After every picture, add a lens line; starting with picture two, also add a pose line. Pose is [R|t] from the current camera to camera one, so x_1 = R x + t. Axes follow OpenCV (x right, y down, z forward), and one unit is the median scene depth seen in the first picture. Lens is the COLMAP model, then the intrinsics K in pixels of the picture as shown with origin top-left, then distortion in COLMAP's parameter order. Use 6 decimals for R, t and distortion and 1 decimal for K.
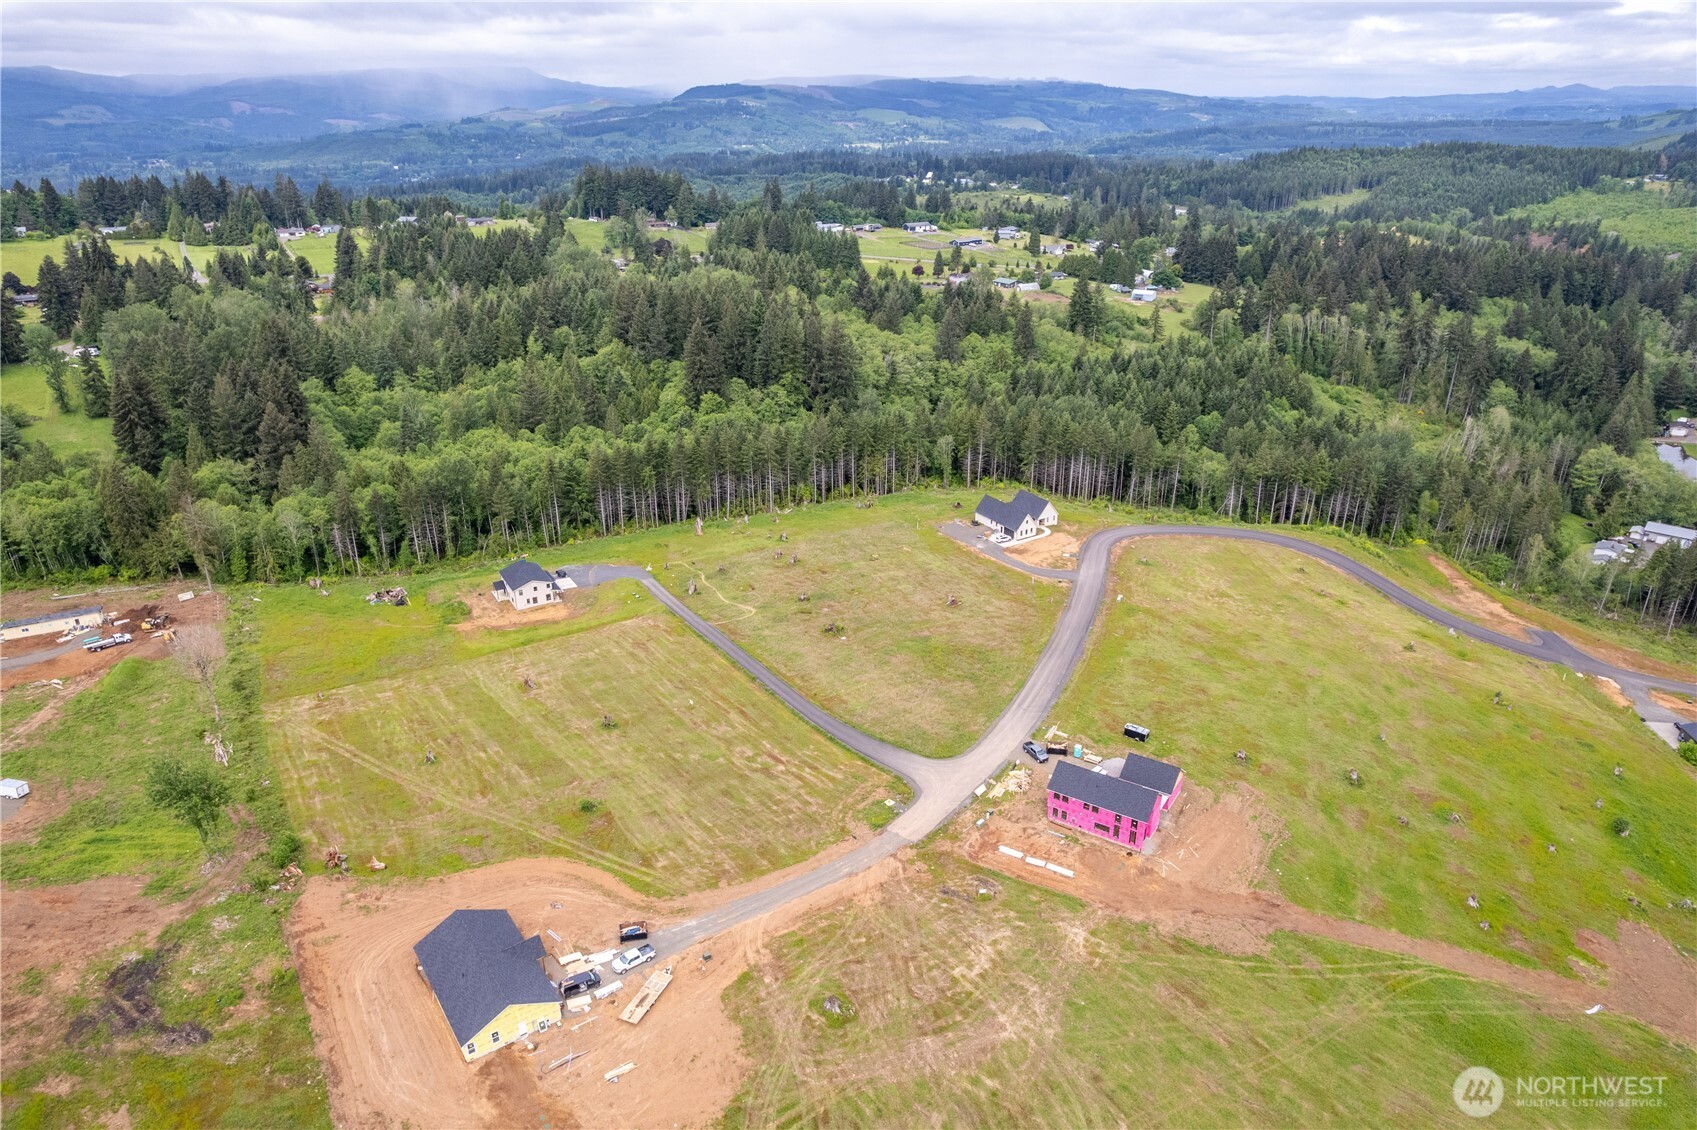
lens RADIAL K [[1080.3, 0, 843.1], [0, 1080.3, 568.0], [0, 0, 1]] dist [-0.063897, 0.055291]
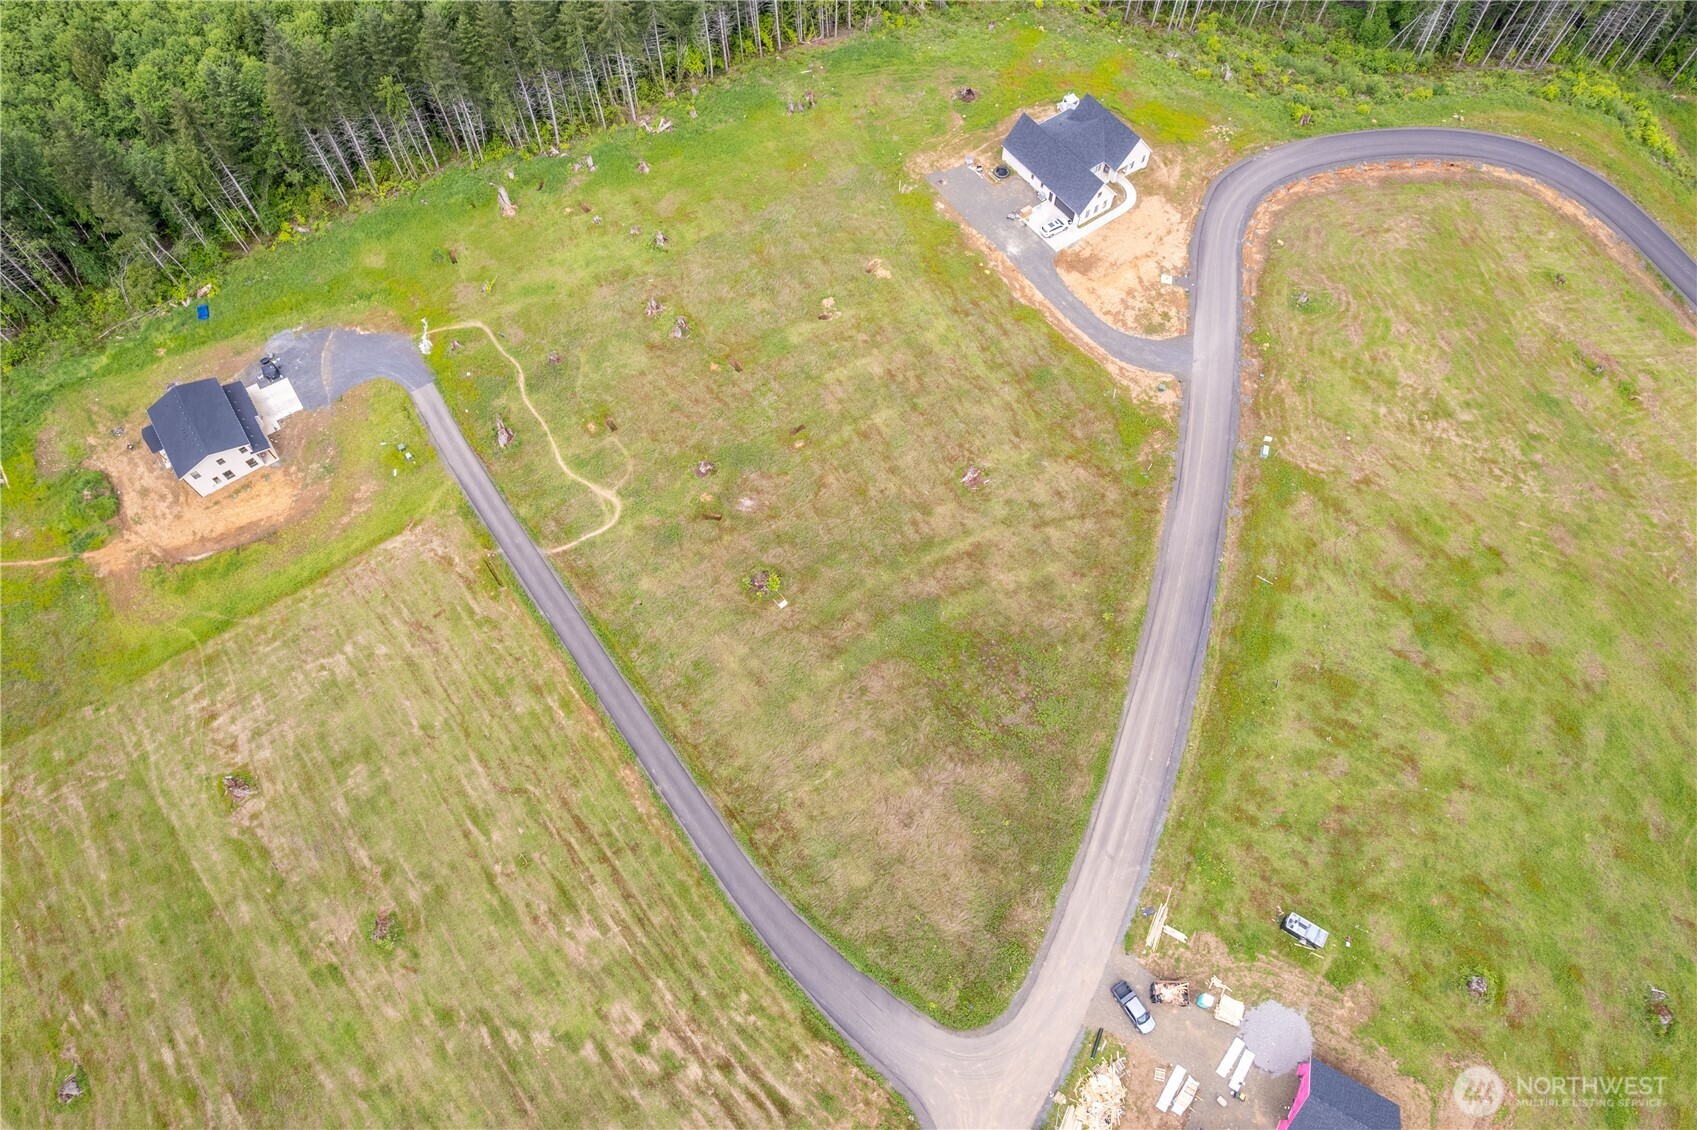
lens RADIAL K [[1080.3, 0, 841.4], [0, 1080.3, 573.4], [0, 0, 1]] dist [-0.063897, 0.055291]
pose [[0.998019, -0.057045, 0.026536, 0.014325], [0.027051, 0.769864, 0.637634, -0.260716], [-0.056803, -0.635653, 0.769882, 0.493547]]
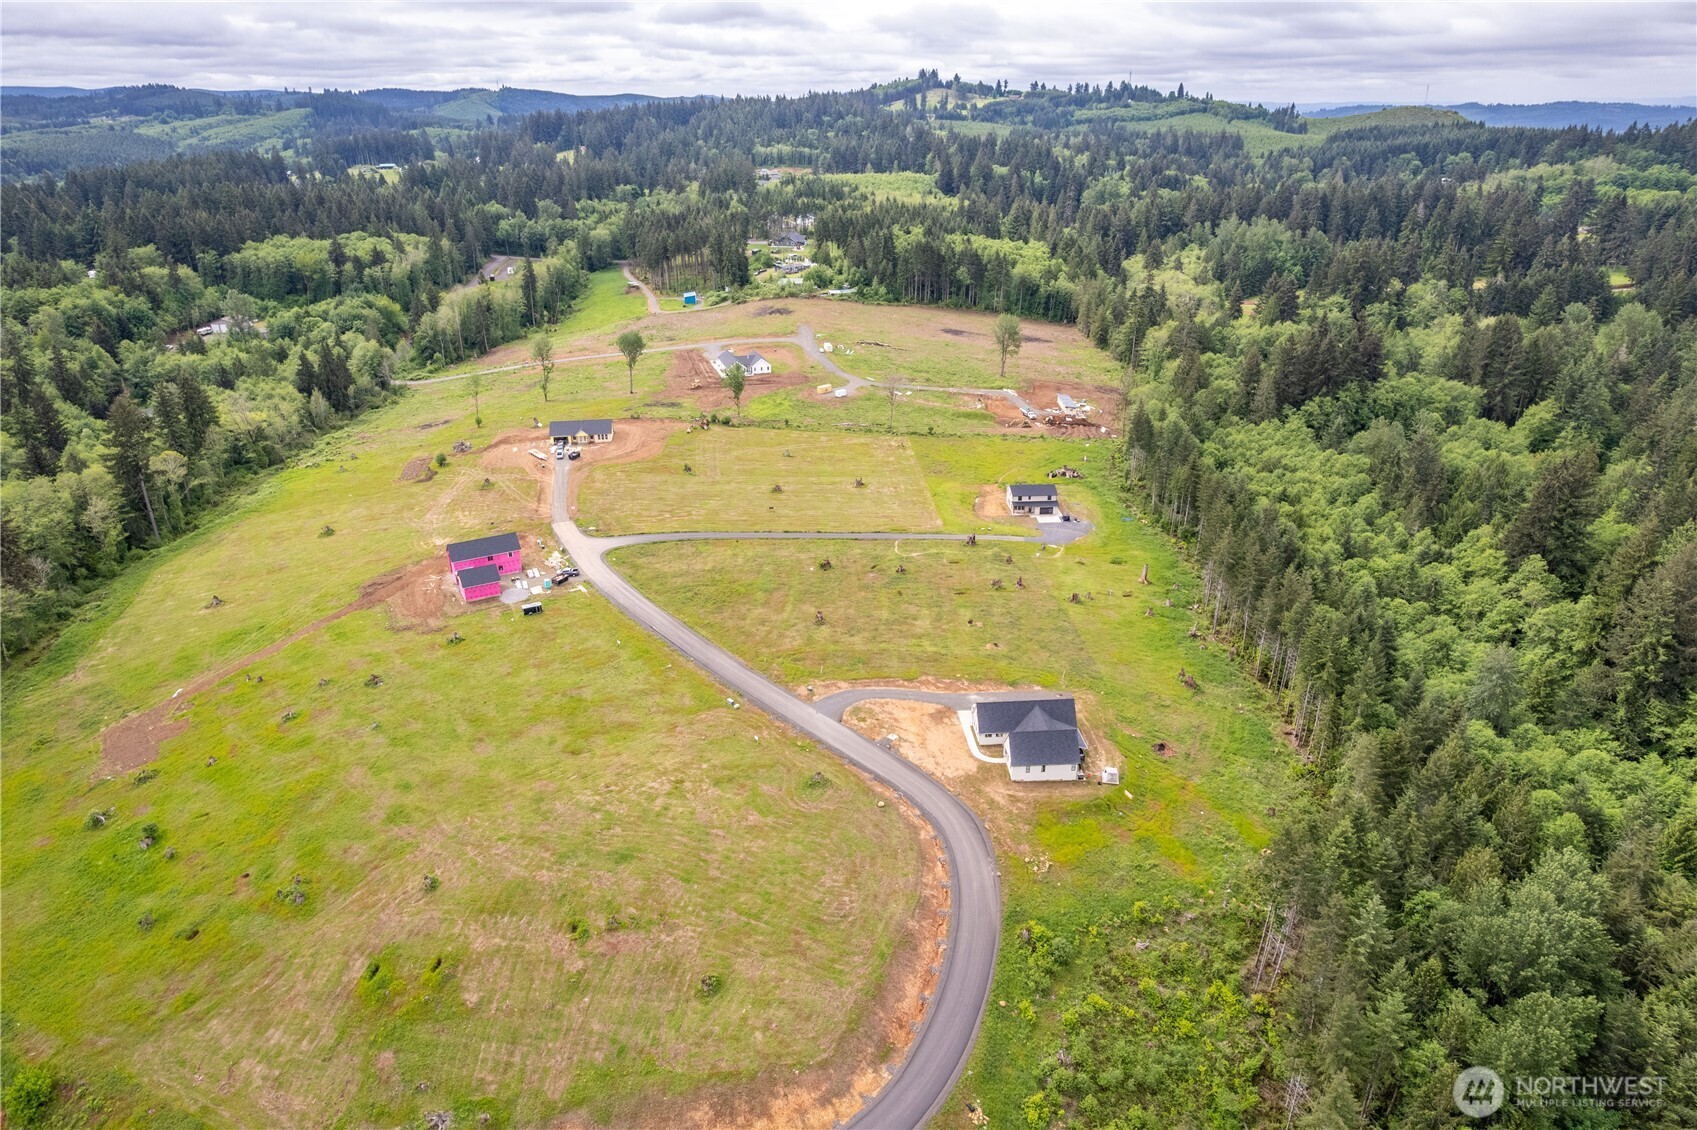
lens RADIAL K [[1080.3, 0, 853.9], [0, 1080.3, 565.2], [0, 0, 1]] dist [-0.063897, 0.055291]
pose [[-0.455291, 0.361395, -0.813698, 0.778534], [-0.350995, 0.767046, 0.537068, -0.486034], [0.818238, 0.530126, -0.222381, 1.103642]]
